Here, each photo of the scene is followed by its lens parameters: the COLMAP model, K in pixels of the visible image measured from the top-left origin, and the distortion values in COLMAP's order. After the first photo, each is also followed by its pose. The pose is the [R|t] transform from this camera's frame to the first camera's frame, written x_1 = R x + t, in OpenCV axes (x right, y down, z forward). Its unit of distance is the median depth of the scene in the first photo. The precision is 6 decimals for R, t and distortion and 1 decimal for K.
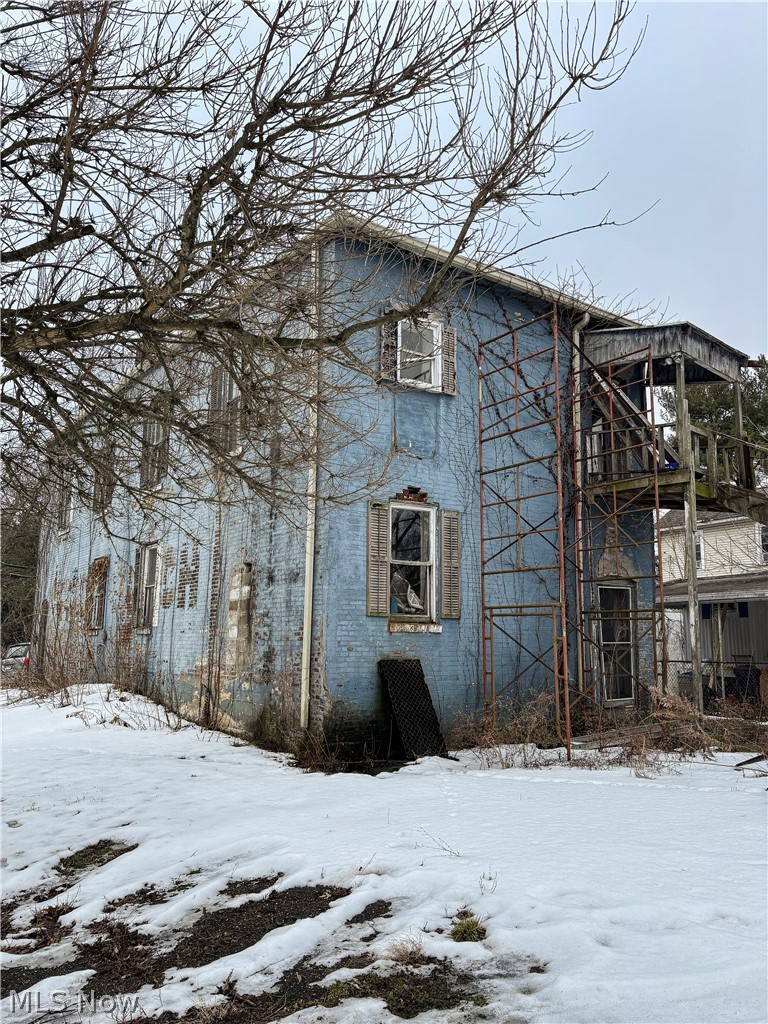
lens RADIAL K [[775.8, 0, 386.4], [0, 775.8, 517.0], [0, 0, 1]] dist [0.048996, -0.026767]
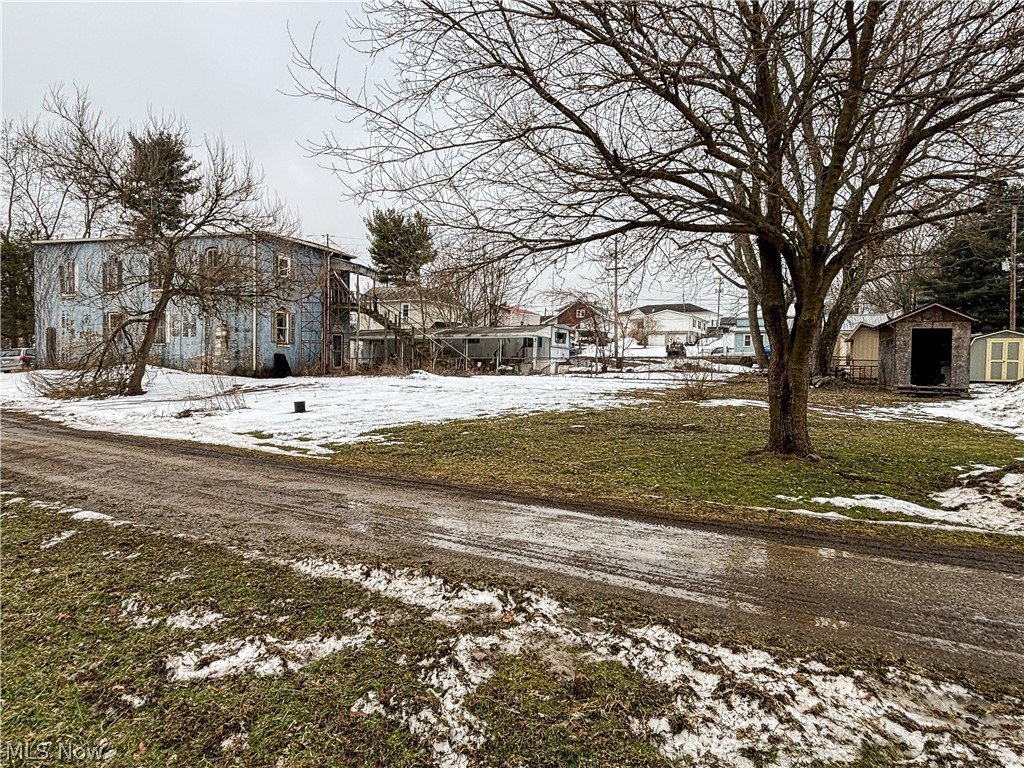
lens RADIAL K [[594.8, 0, 511.3], [0, 594.8, 387.1], [0, 0, 1]] dist [-0.000140, -0.000298]
pose [[0.846832, -0.014782, 0.531655, -0.504447], [-0.093694, 0.979835, 0.176481, -0.242600], [-0.523542, -0.199262, 0.828371, -1.793236]]
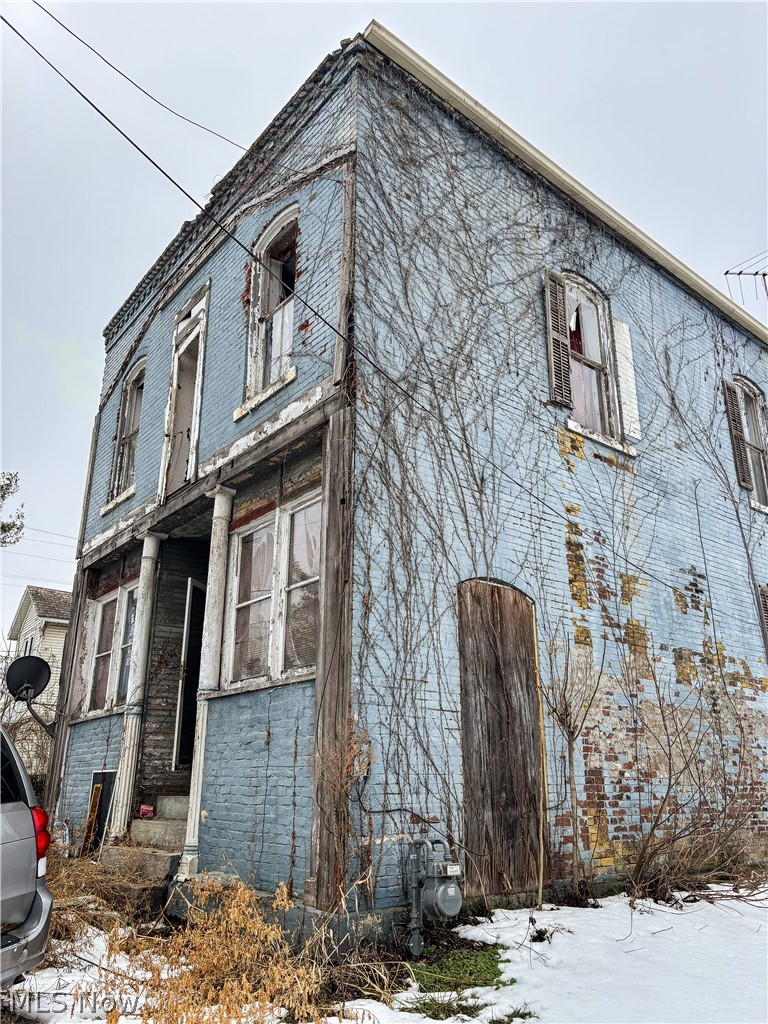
lens RADIAL K [[775.8, 0, 388.9], [0, 775.8, 511.5], [0, 0, 1]] dist [0.048996, -0.026767]
pose [[-0.094947, 0.319582, 0.942790, -1.432029], [-0.160045, 0.929848, -0.331313, 0.371519], [-0.982533, -0.182346, -0.037139, 2.124157]]
